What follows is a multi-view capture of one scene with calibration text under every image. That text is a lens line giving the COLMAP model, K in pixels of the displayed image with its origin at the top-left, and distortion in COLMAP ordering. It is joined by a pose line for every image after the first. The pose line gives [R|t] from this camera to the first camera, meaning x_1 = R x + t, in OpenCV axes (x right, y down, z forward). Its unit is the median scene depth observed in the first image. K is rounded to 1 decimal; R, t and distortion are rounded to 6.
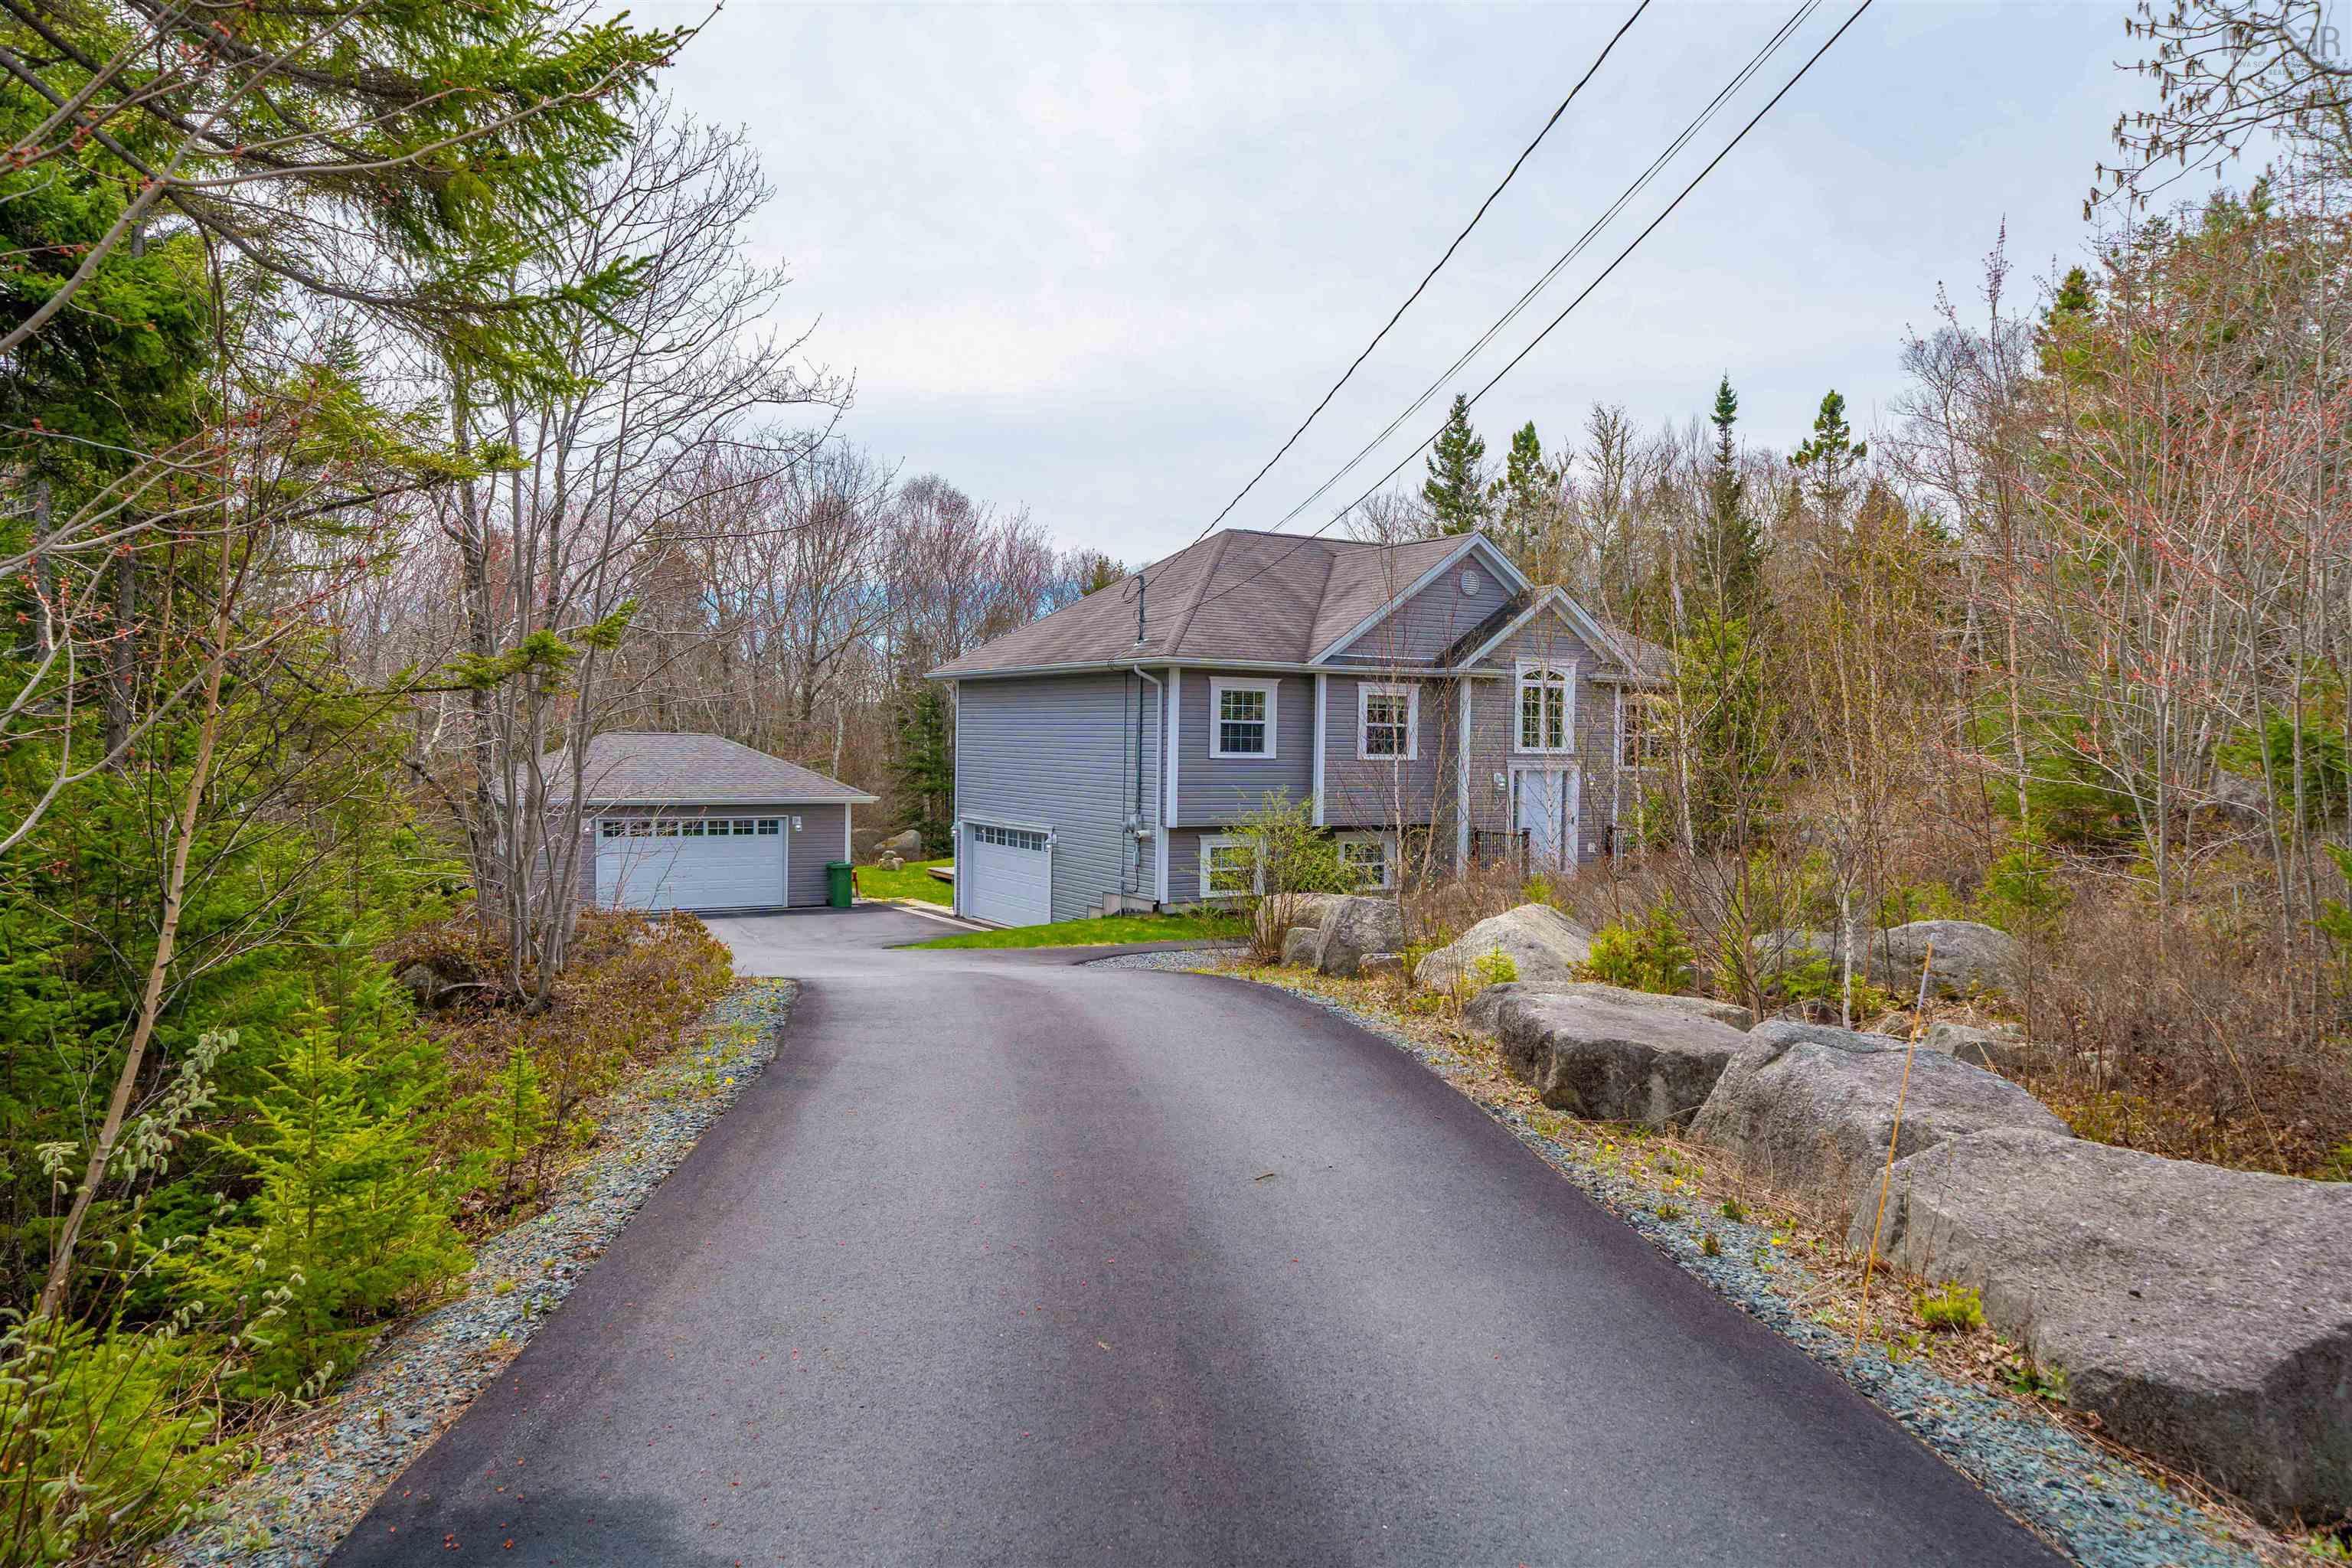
lens RADIAL K [[1633.6, 0, 1176.0], [0, 1633.6, 784.0], [0, 0, 1]] dist [-0.000718, -0.000075]
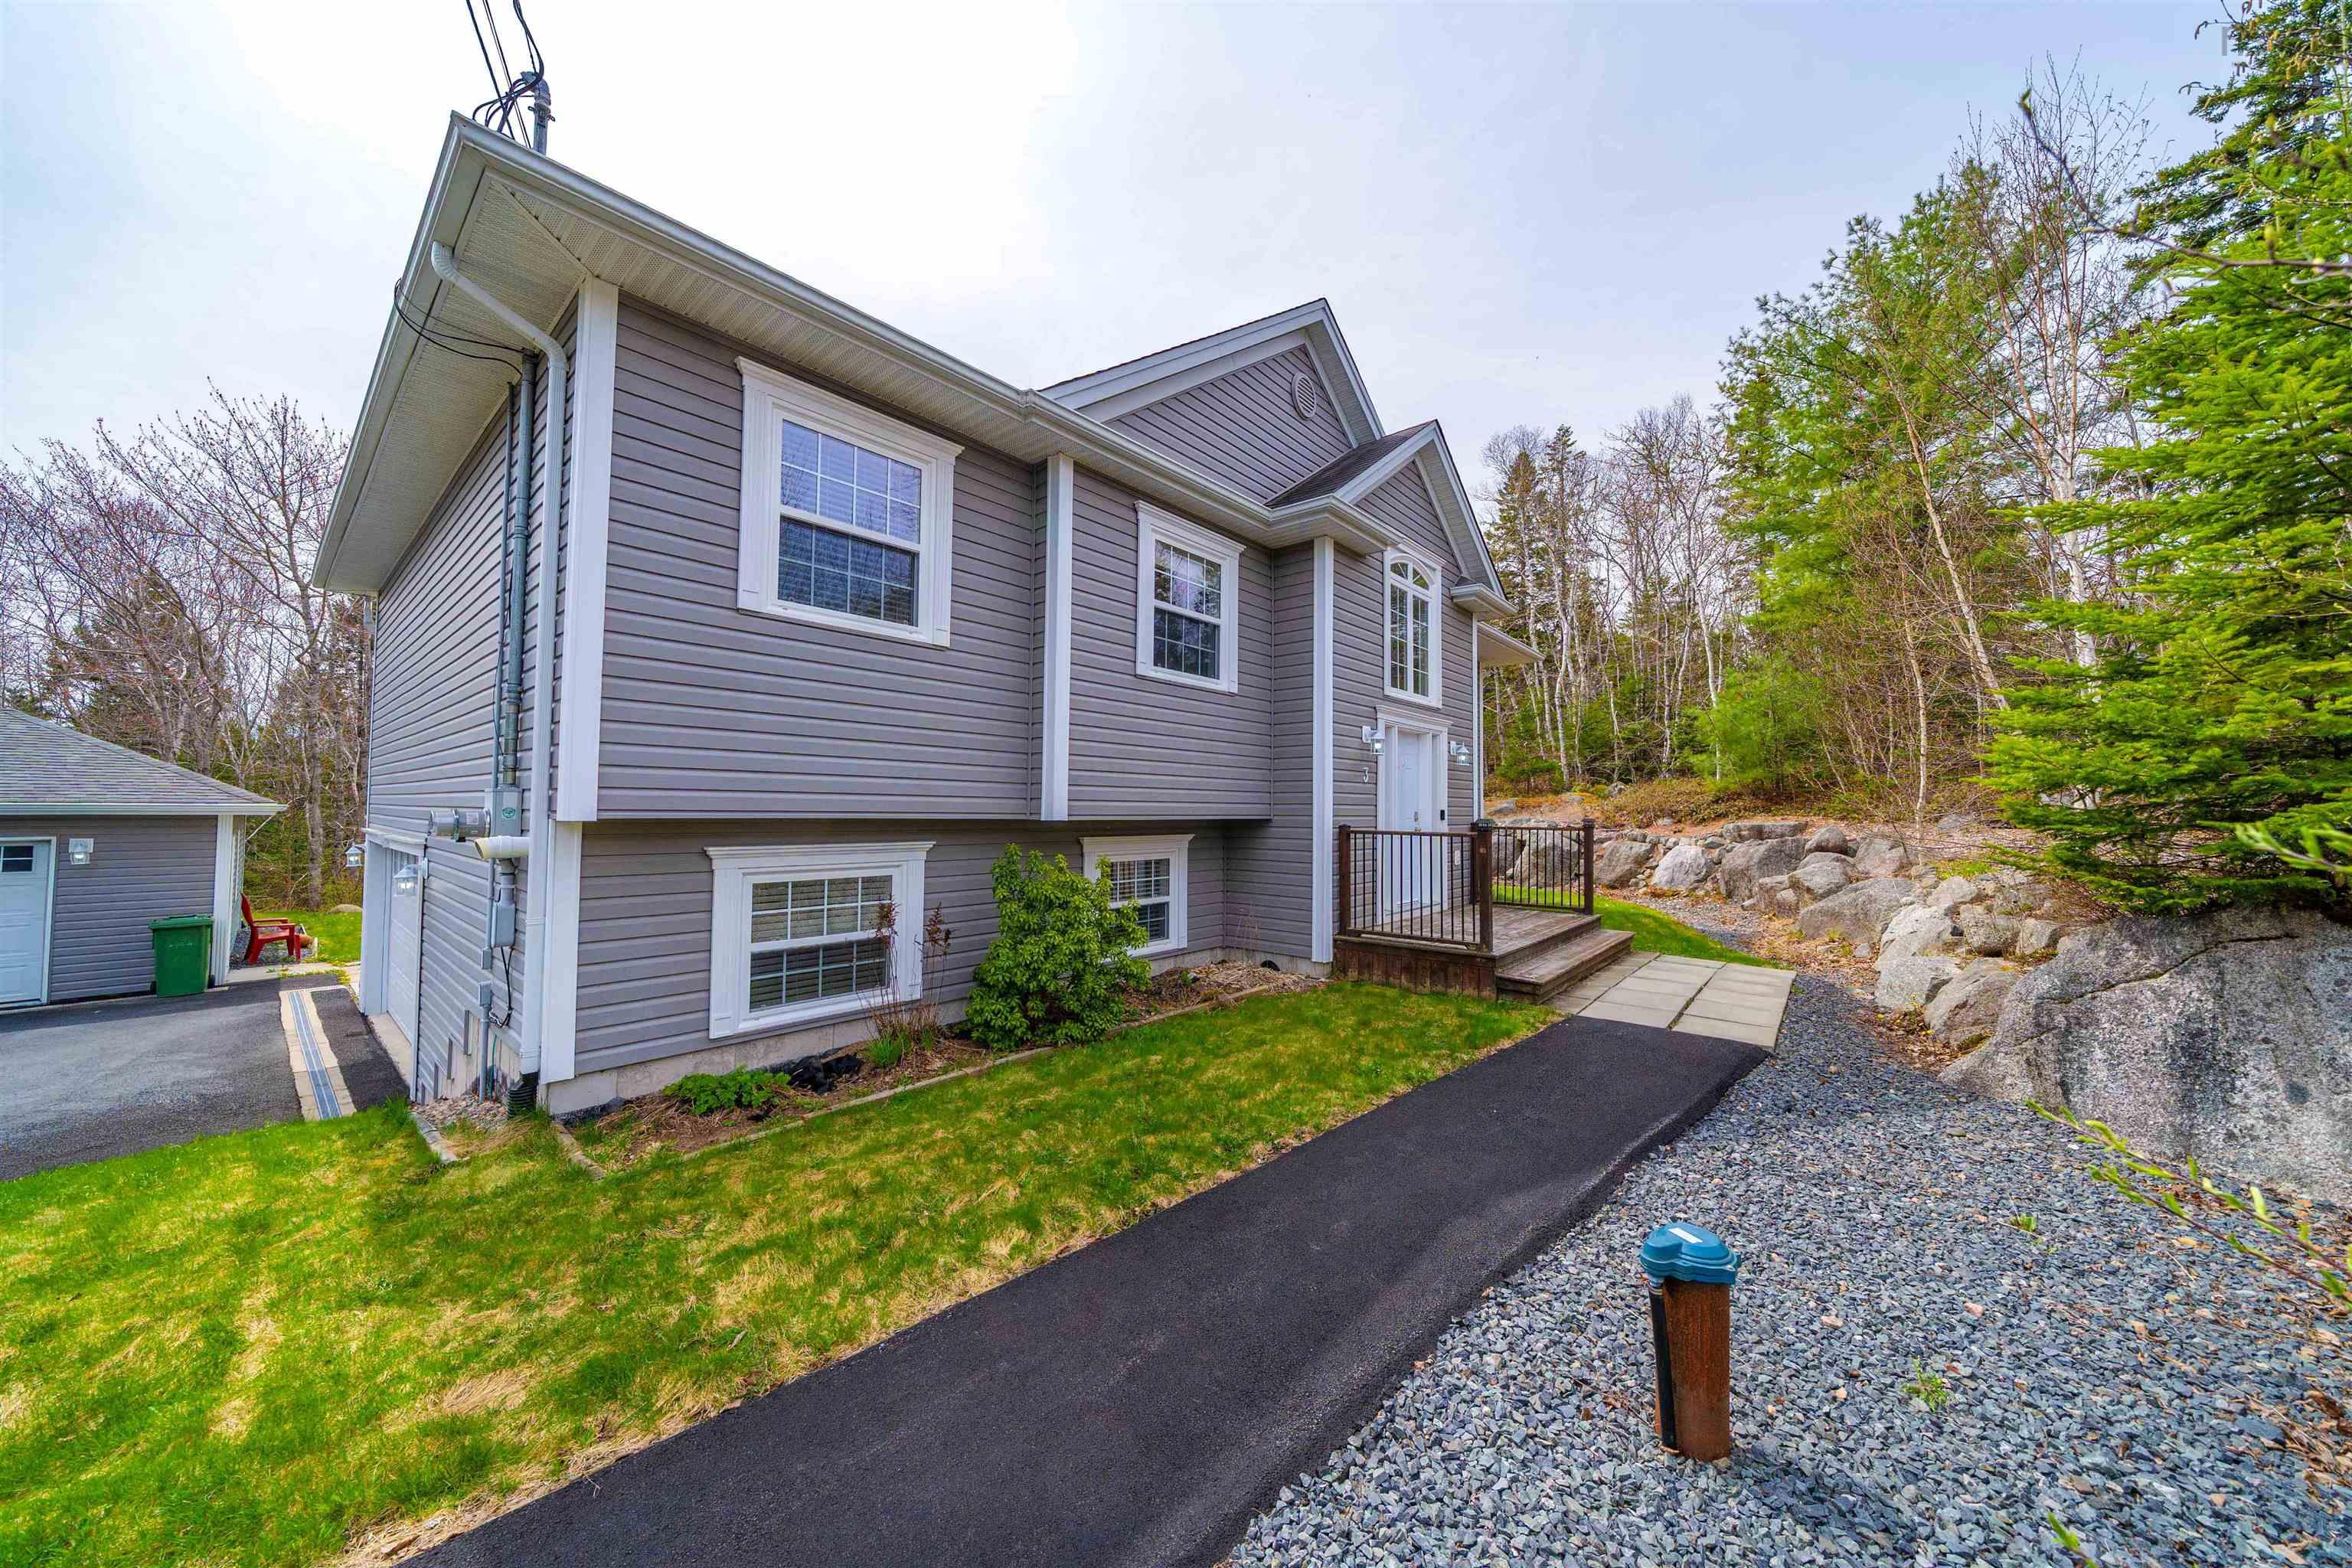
lens RADIAL K [[804.2, 0, 1176.0], [0, 804.2, 784.0], [0, 0, 1]] dist [-0.006814, -0.000017]
pose [[0.950637, 0.001703, 0.310302, 0.050577], [0.015963, 0.998393, -0.054382, 0.027292], [-0.309895, 0.056651, 0.949081, 0.768672]]
